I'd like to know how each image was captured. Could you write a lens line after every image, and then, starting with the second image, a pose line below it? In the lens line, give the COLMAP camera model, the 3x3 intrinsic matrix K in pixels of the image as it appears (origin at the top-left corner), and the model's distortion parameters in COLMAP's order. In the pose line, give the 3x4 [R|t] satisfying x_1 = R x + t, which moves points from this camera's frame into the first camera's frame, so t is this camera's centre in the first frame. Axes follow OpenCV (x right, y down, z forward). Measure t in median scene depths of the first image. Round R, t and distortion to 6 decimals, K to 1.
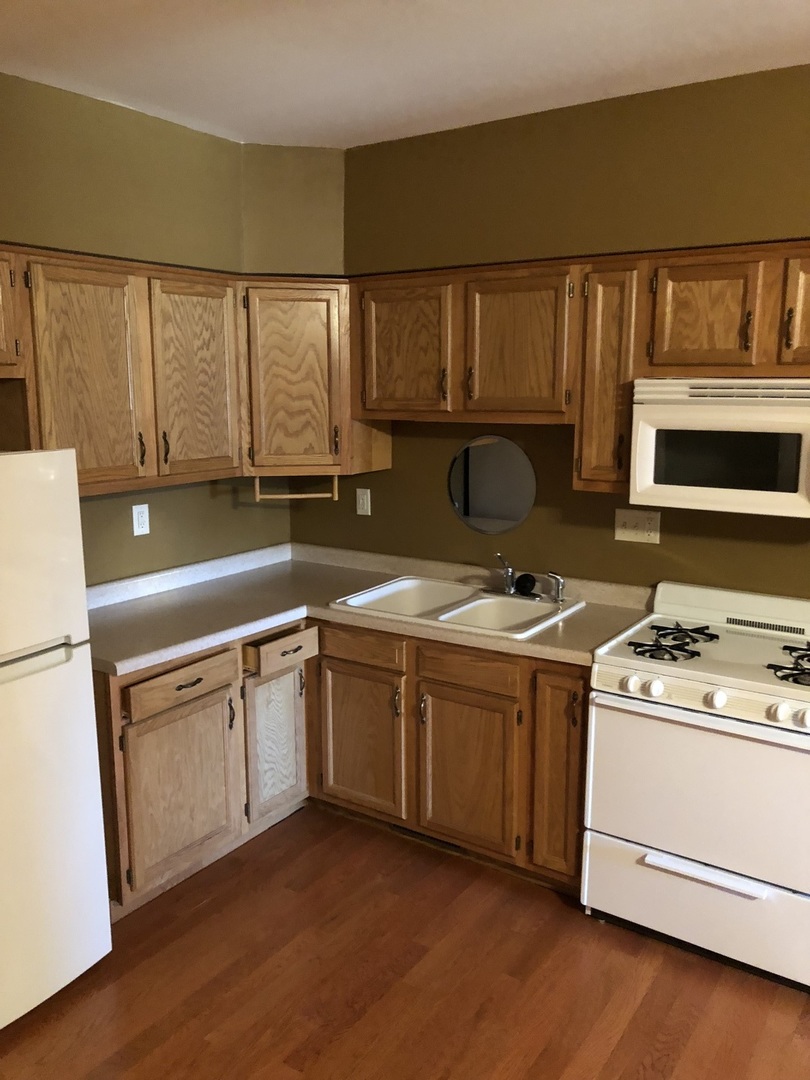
lens RADIAL K [[886.3, 0, 382.5], [0, 886.3, 554.2], [0, 0, 1]] dist [0.030344, -0.027535]
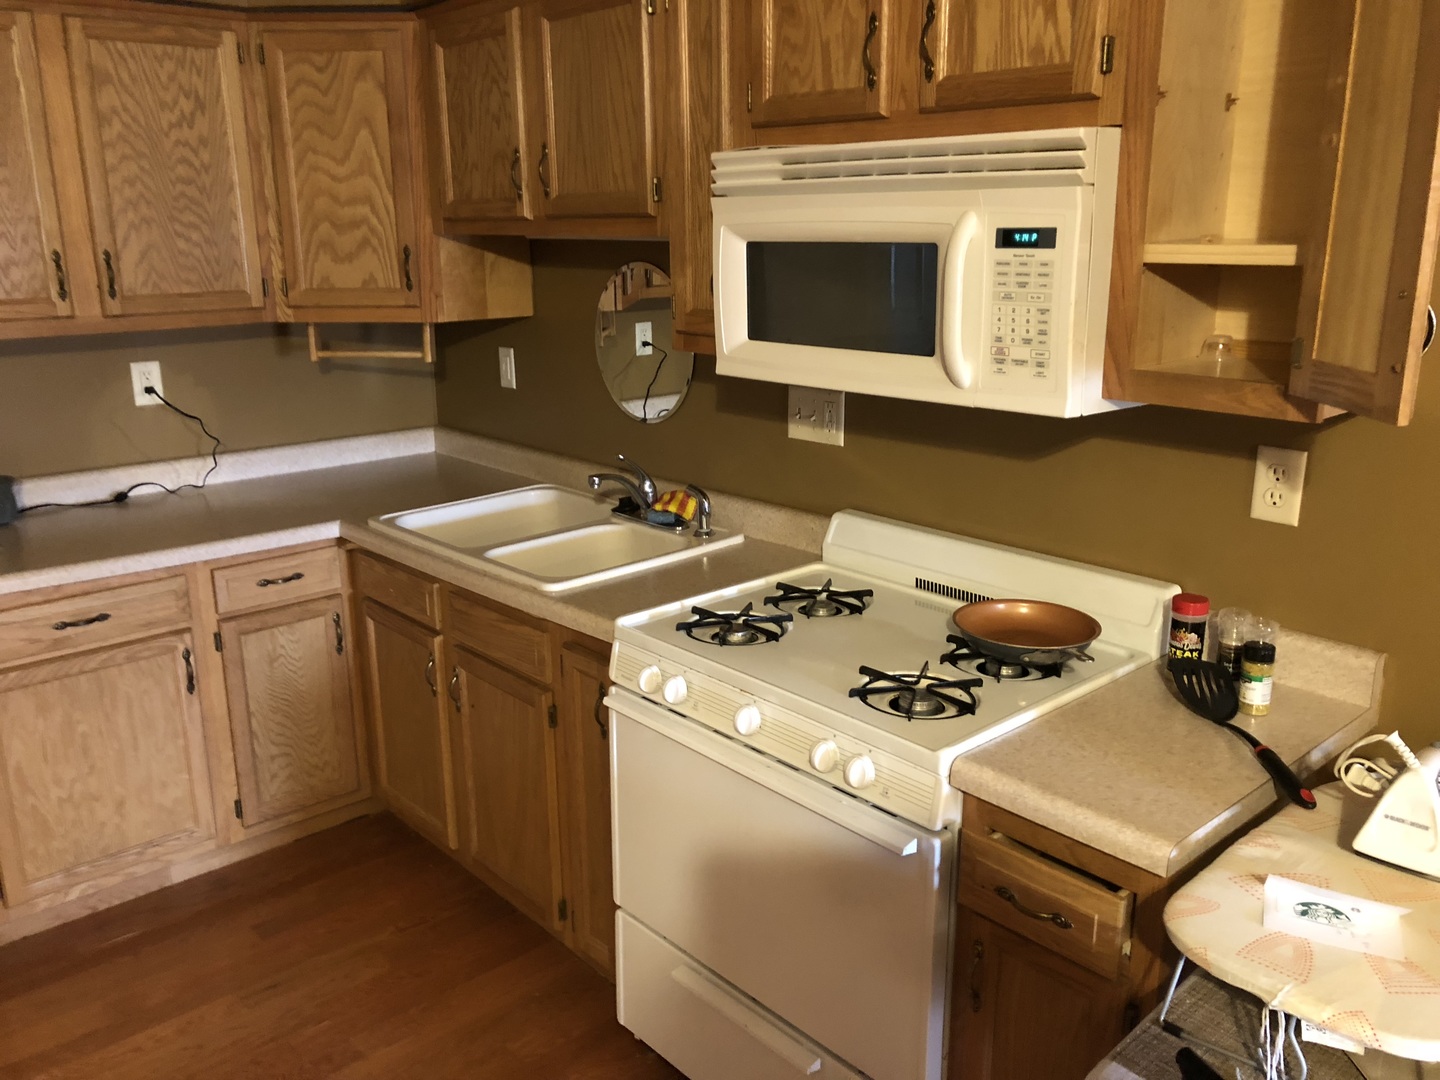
lens RADIAL K [[1181.7, 0, 717.1], [0, 1181.7, 537.5], [0, 0, 1]] dist [0.030344, -0.027535]
pose [[0.968187, 0.056593, -0.243744, 0.429159], [-0.039417, 0.996421, 0.074782, -0.006506], [0.247103, -0.062795, 0.966952, 0.221275]]
